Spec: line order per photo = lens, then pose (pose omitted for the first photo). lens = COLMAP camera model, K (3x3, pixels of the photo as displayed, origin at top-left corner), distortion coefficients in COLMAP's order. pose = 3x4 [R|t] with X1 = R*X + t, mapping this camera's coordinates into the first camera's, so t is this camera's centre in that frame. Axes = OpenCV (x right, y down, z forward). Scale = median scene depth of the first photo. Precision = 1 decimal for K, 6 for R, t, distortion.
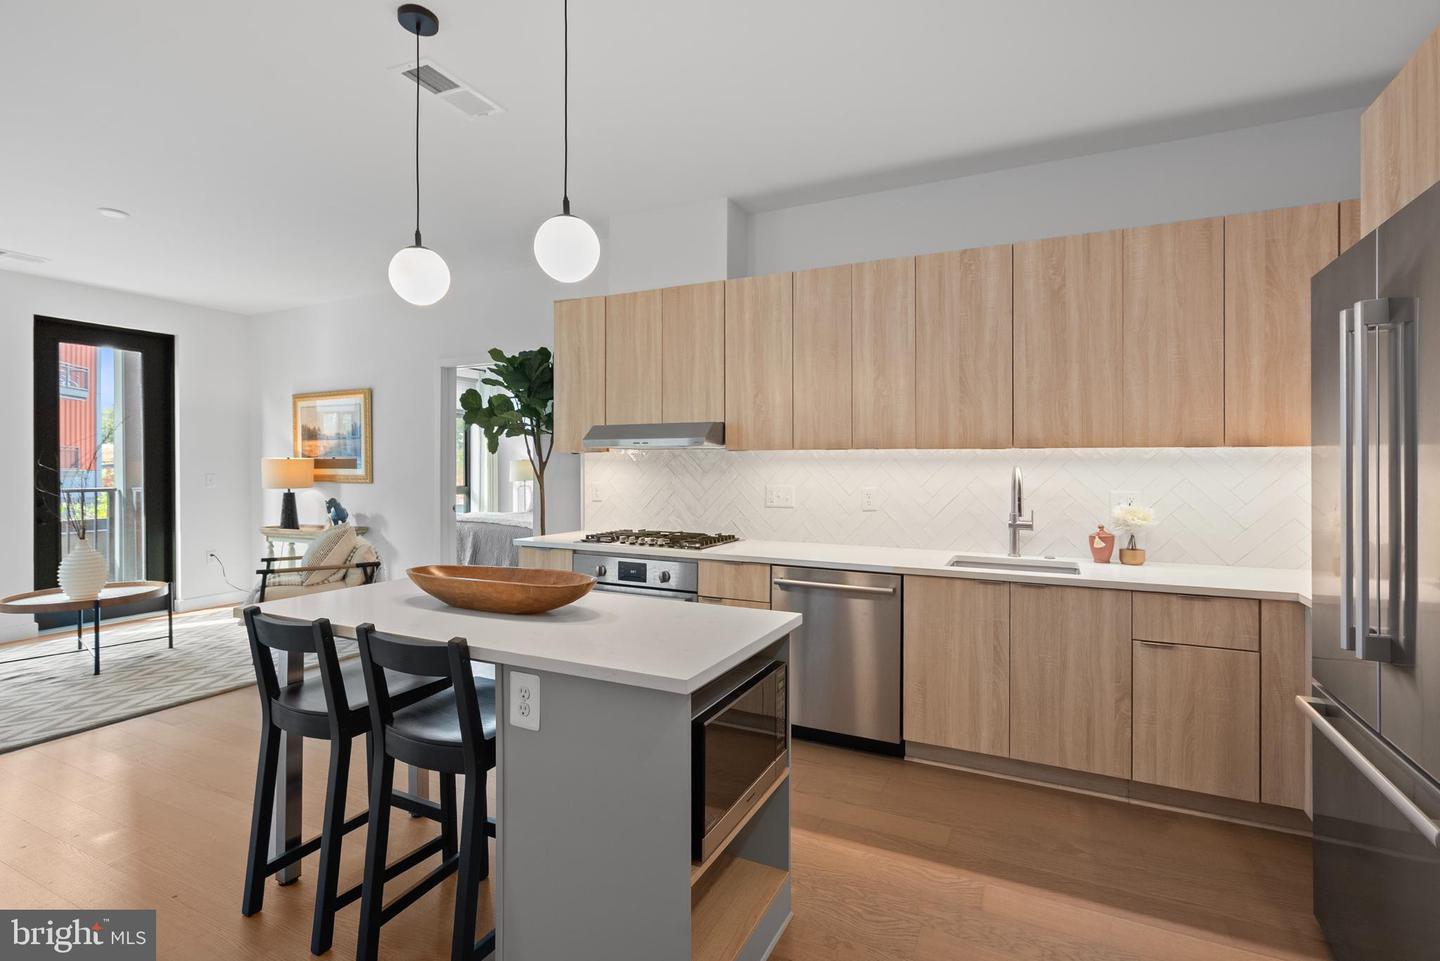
lens RADIAL K [[670.8, 0, 720.3], [0, 670.8, 467.9], [0, 0, 1]] dist [-0.003346, -0.000303]
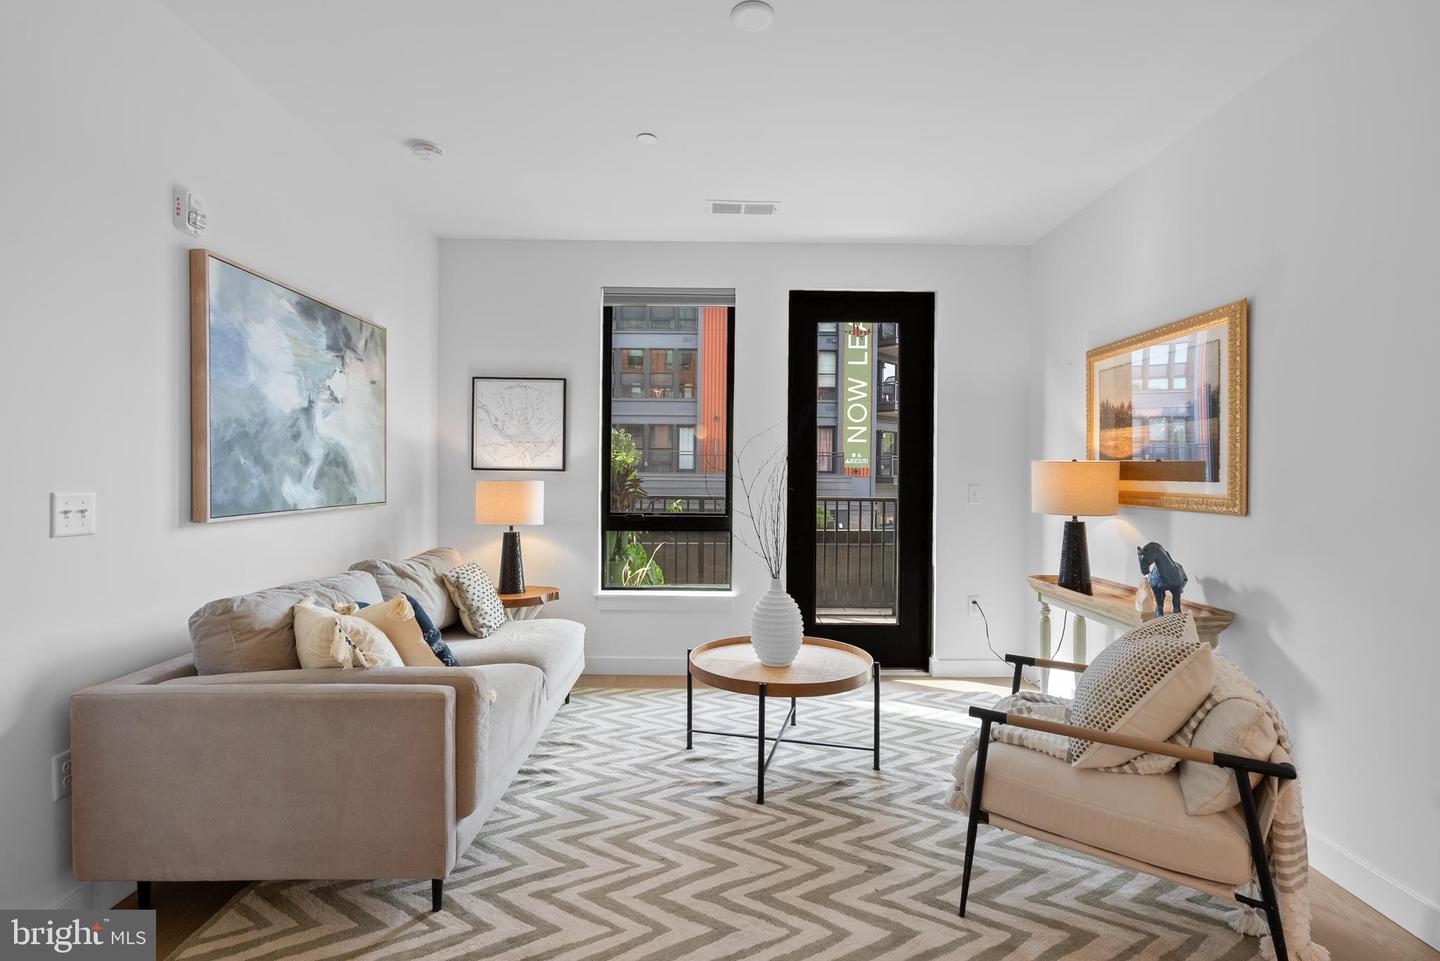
lens RADIAL K [[670.6, 0, 722.0], [0, 670.6, 474.8], [0, 0, 1]] dist [-0.001605, 0.000531]
pose [[0.448020, 0.009720, -0.893971, -0.401149], [-0.013590, 0.999899, 0.004061, -0.001485], [0.893920, 0.010329, 0.448107, 0.707015]]
